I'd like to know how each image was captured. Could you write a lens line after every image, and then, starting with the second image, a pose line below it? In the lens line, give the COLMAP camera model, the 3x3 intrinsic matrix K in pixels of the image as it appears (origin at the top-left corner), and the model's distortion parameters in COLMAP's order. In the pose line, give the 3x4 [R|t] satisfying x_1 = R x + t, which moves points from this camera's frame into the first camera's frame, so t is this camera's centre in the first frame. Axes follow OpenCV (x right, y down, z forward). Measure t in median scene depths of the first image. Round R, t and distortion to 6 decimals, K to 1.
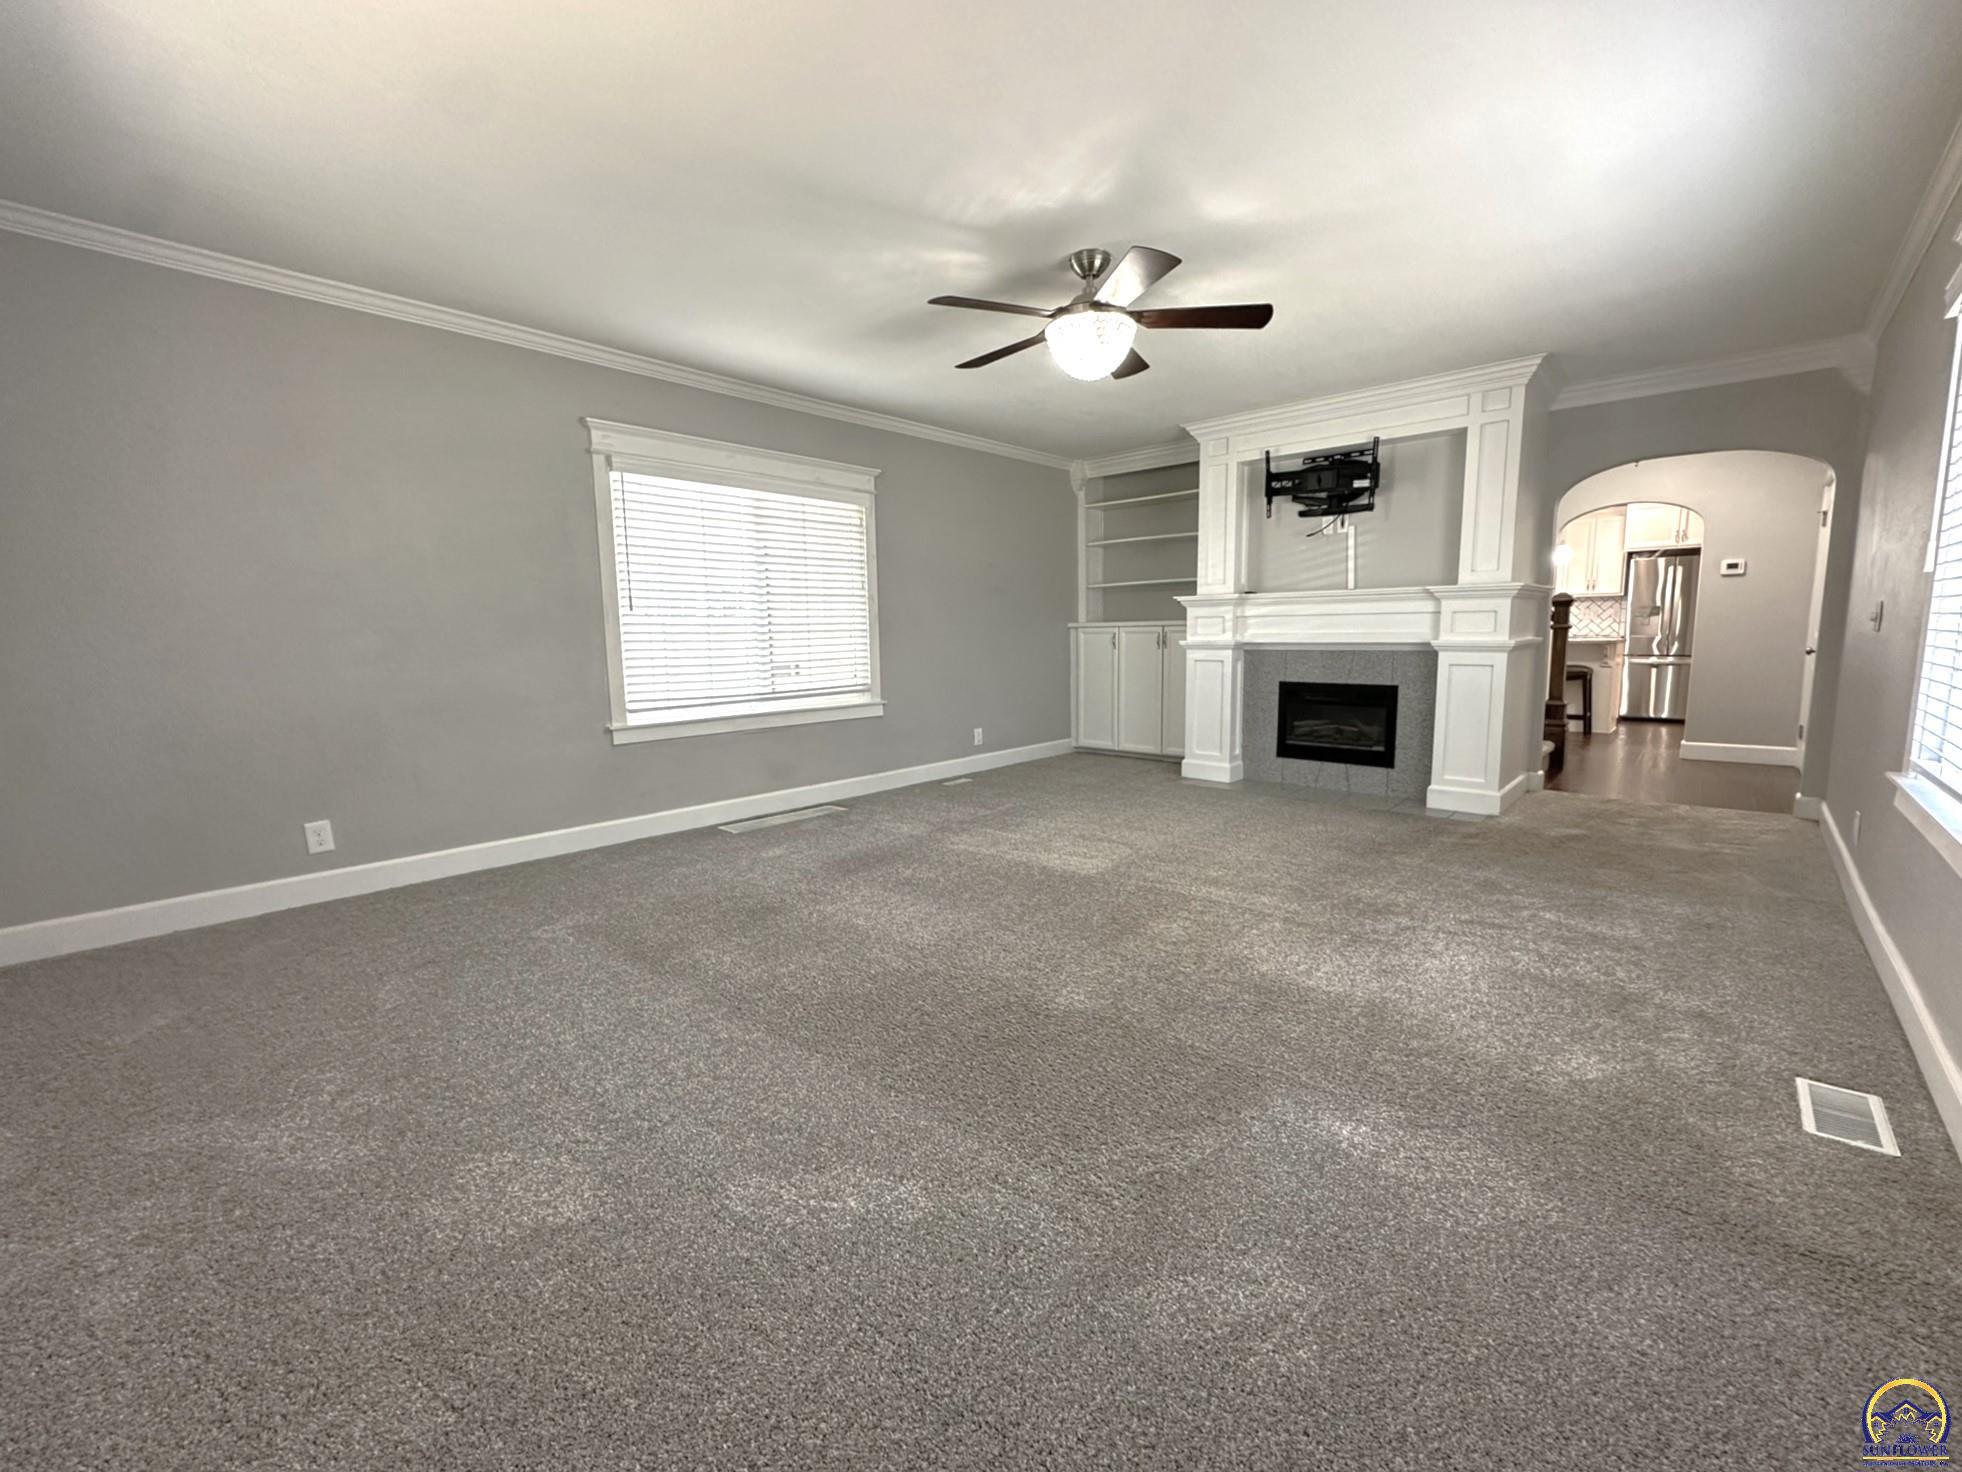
lens RADIAL K [[804.8, 0, 993.0], [0, 804.8, 733.6], [0, 0, 1]] dist [-0.002649, 0.000351]
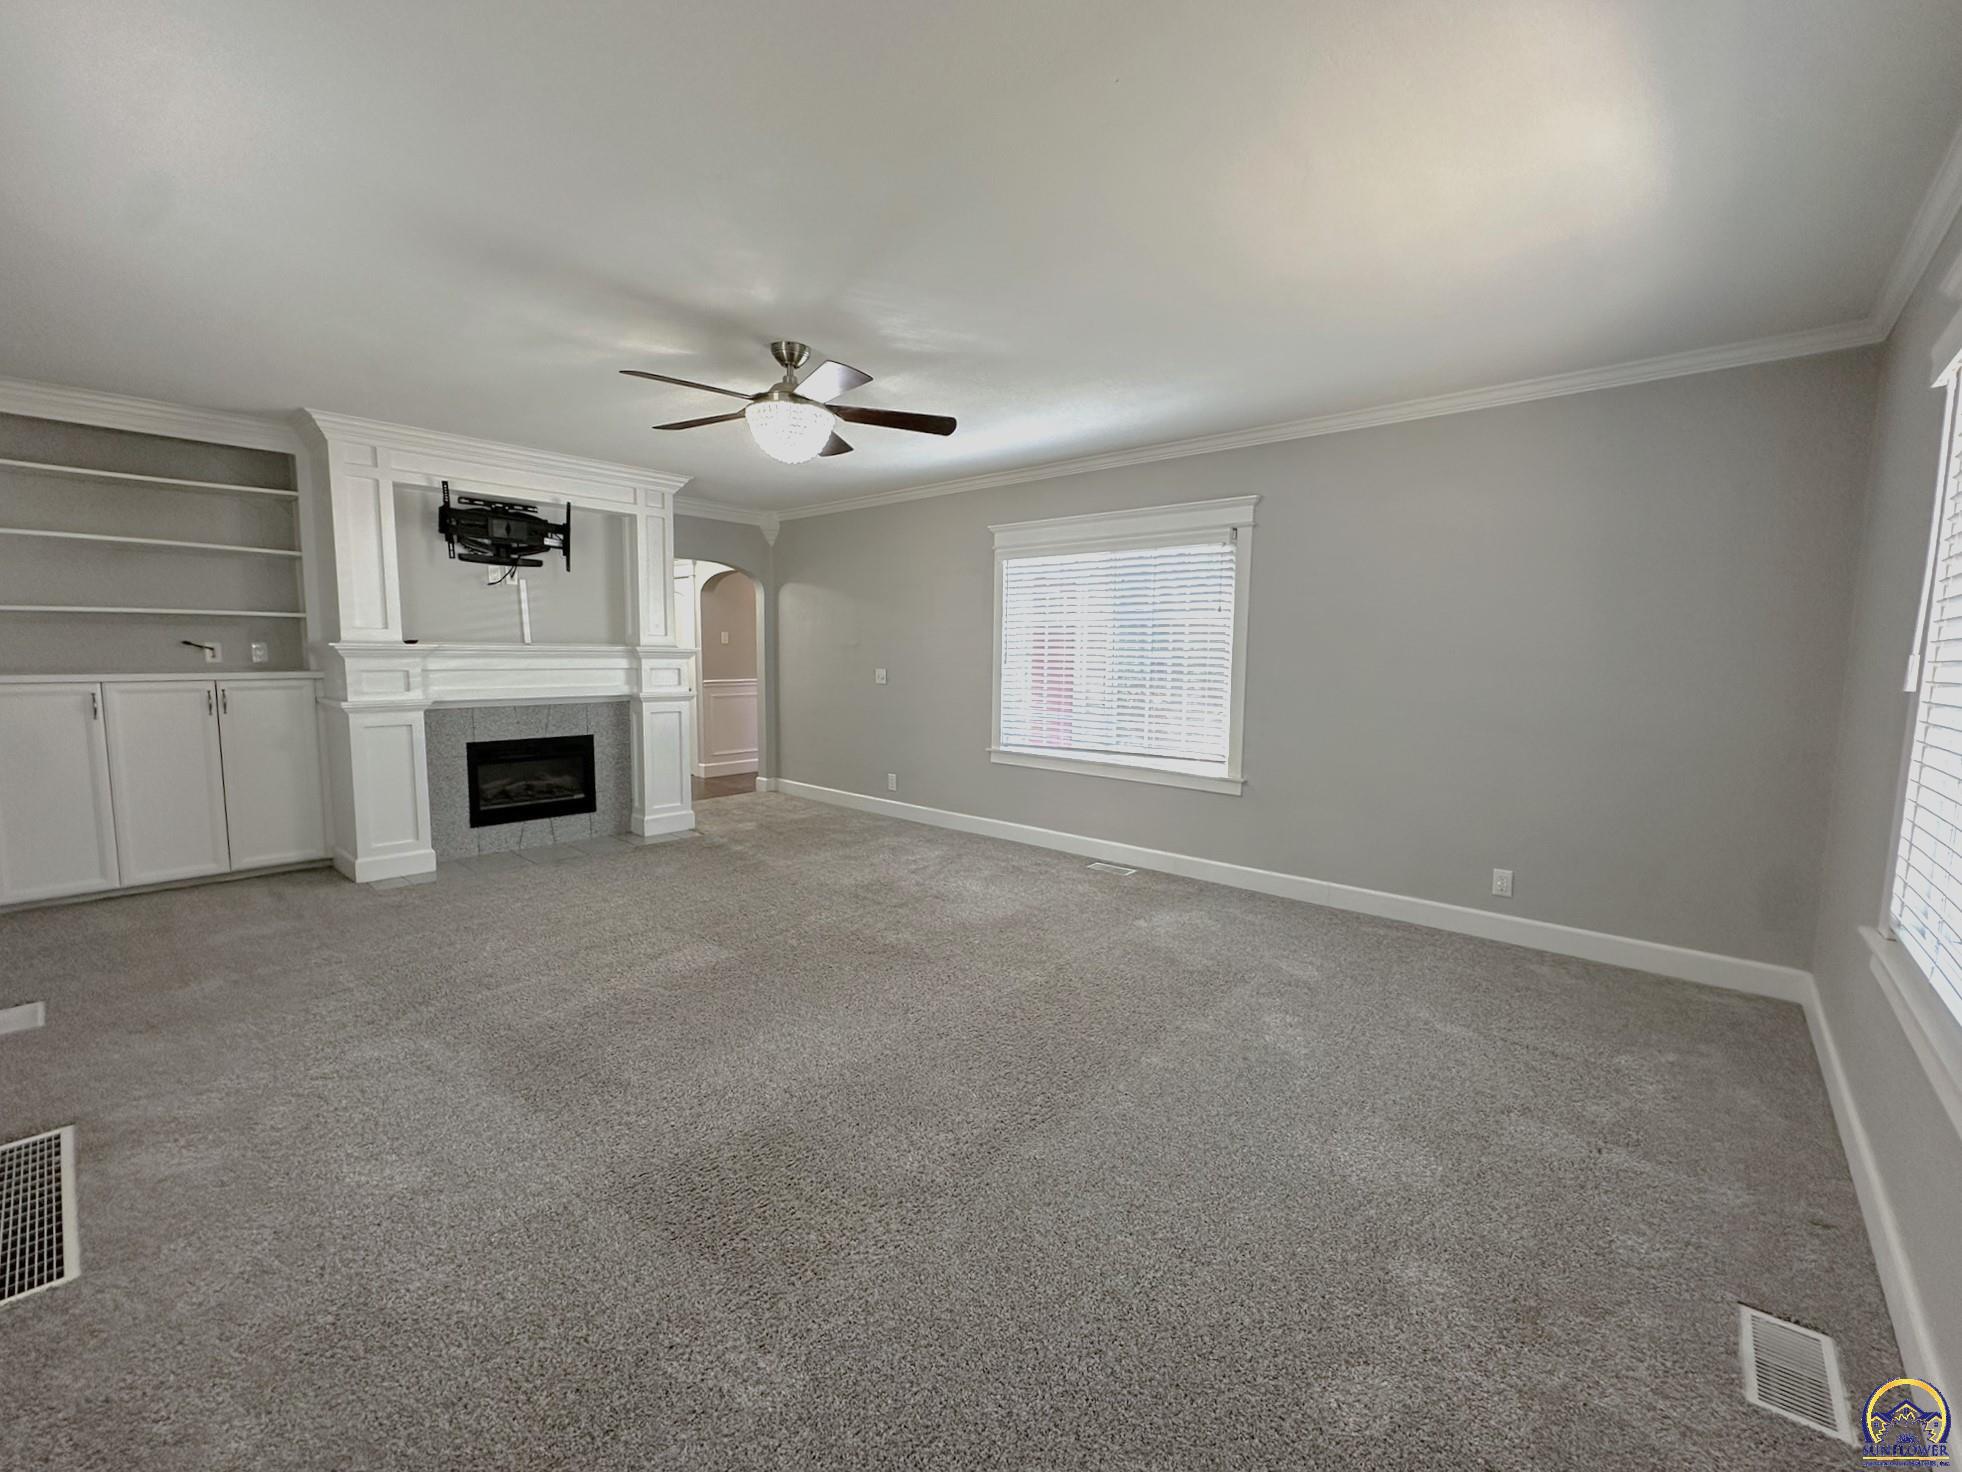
lens RADIAL K [[804.8, 0, 968.2], [0, 804.8, 732.5], [0, 0, 1]] dist [-0.002649, 0.000351]
pose [[0.019261, -0.083008, 0.996363, -0.529499], [0.119007, 0.989653, 0.080149, -0.084225], [-0.992707, 0.117030, 0.028941, 0.440135]]
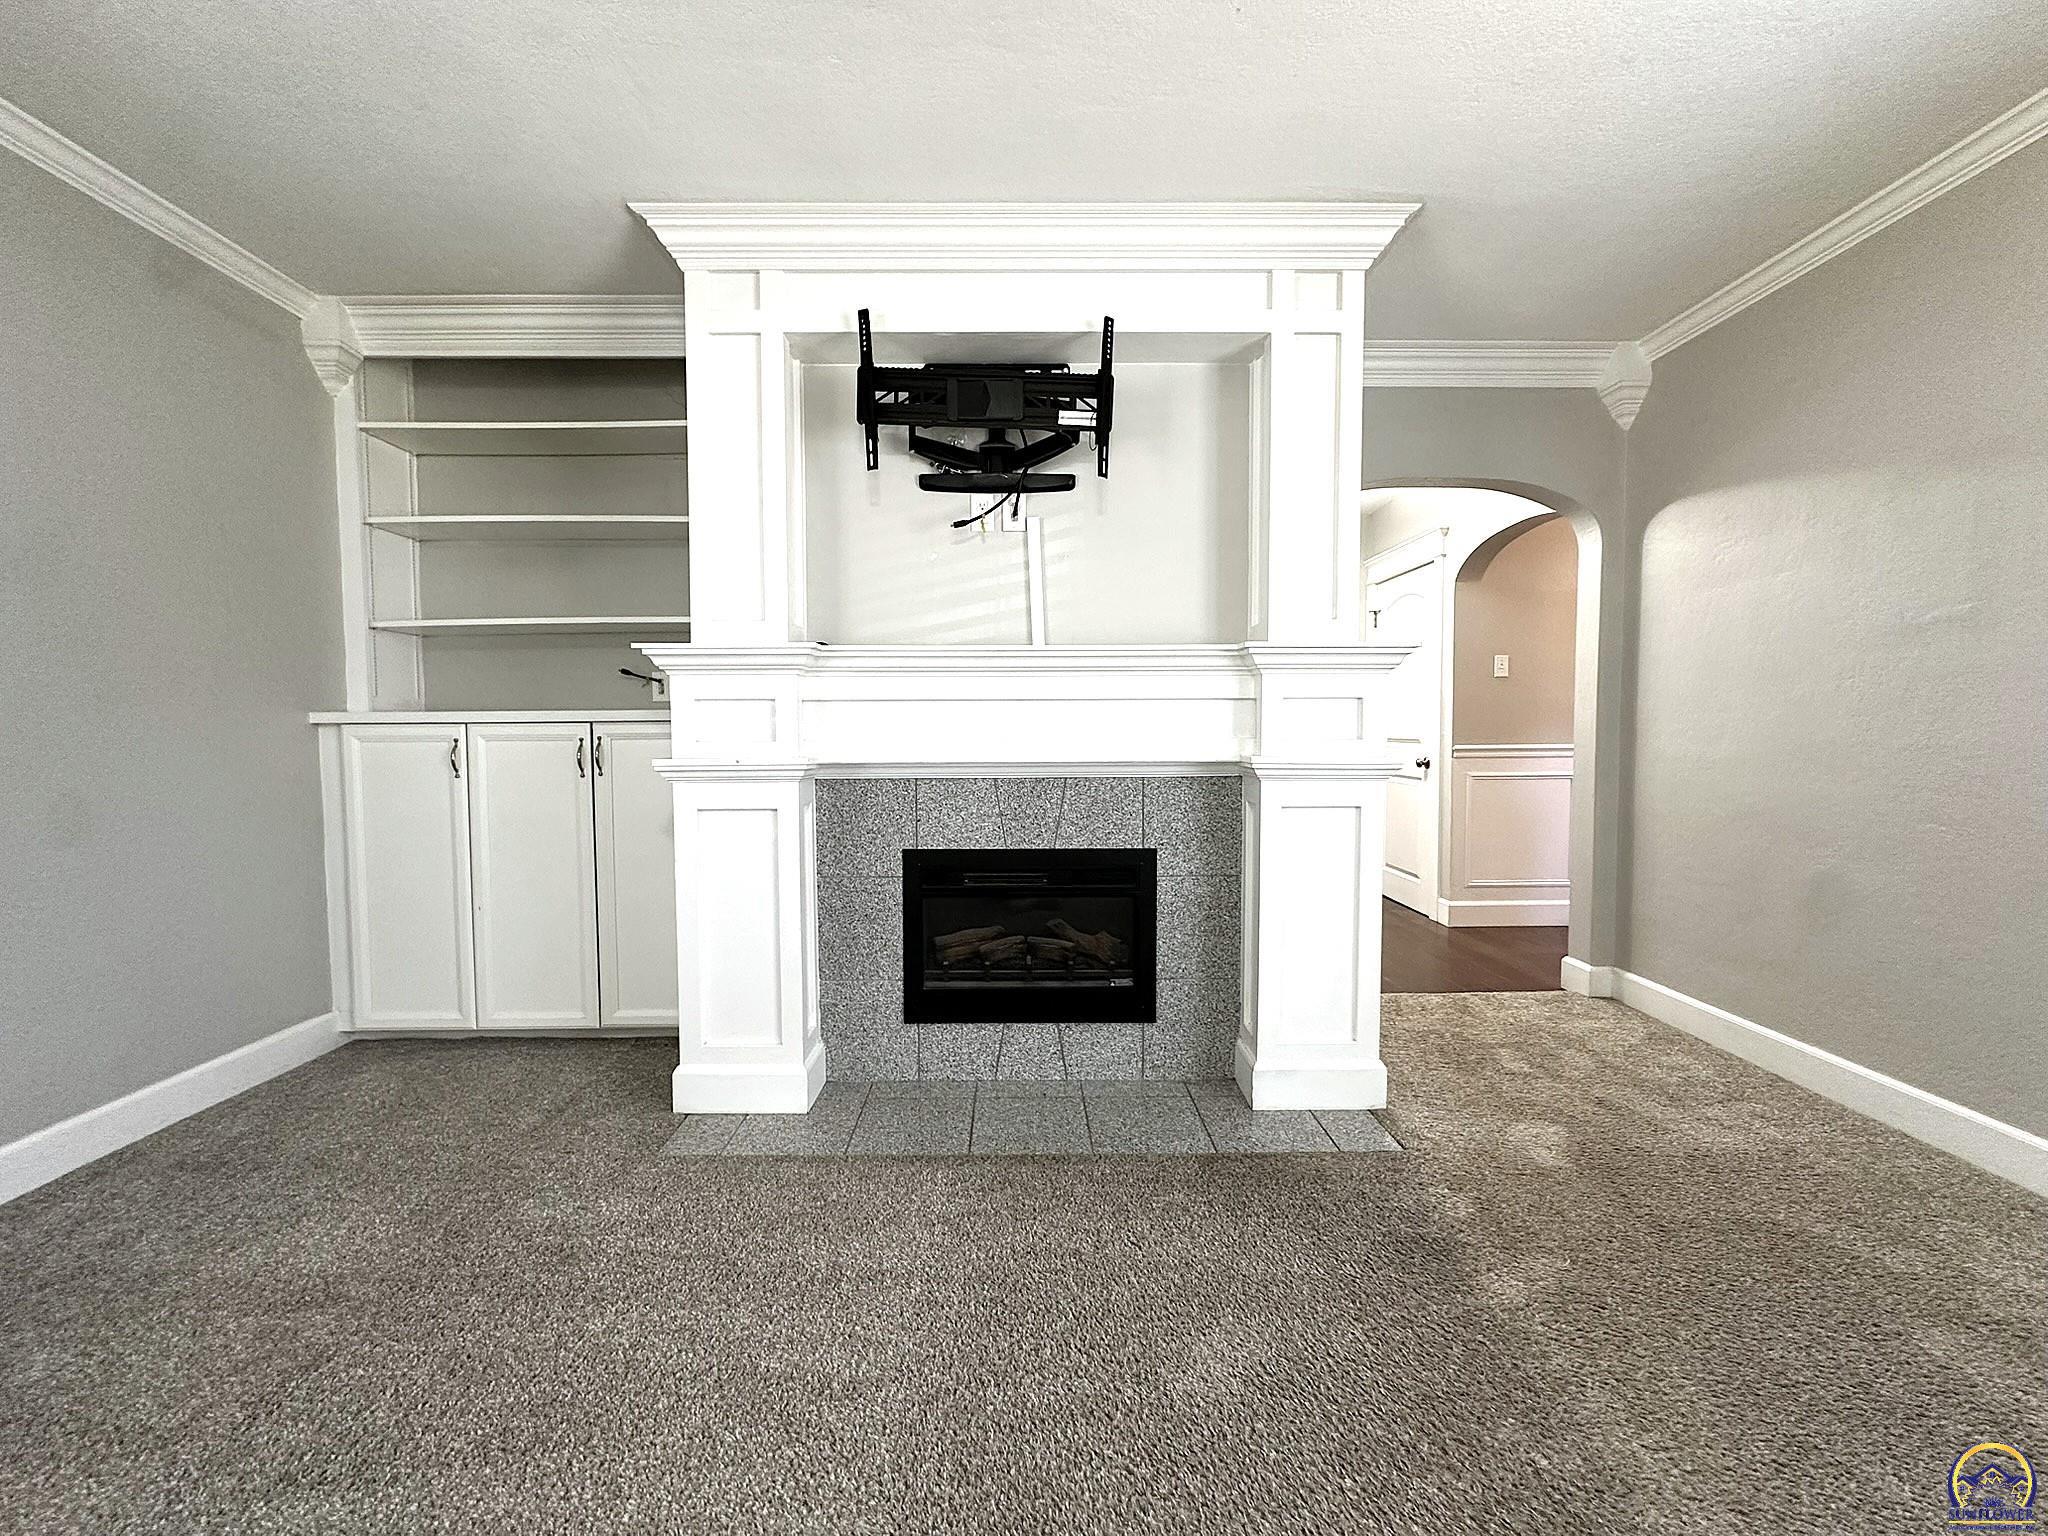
lens RADIAL K [[840.1, 0, 1017.8], [0, 840.1, 764.5], [0, 0, 1]] dist [-0.002649, 0.000351]
pose [[0.746098, -0.016550, 0.665631, 0.102930], [0.080069, 0.994667, -0.065016, -0.079115], [-0.661005, 0.101805, 0.743444, 0.636028]]
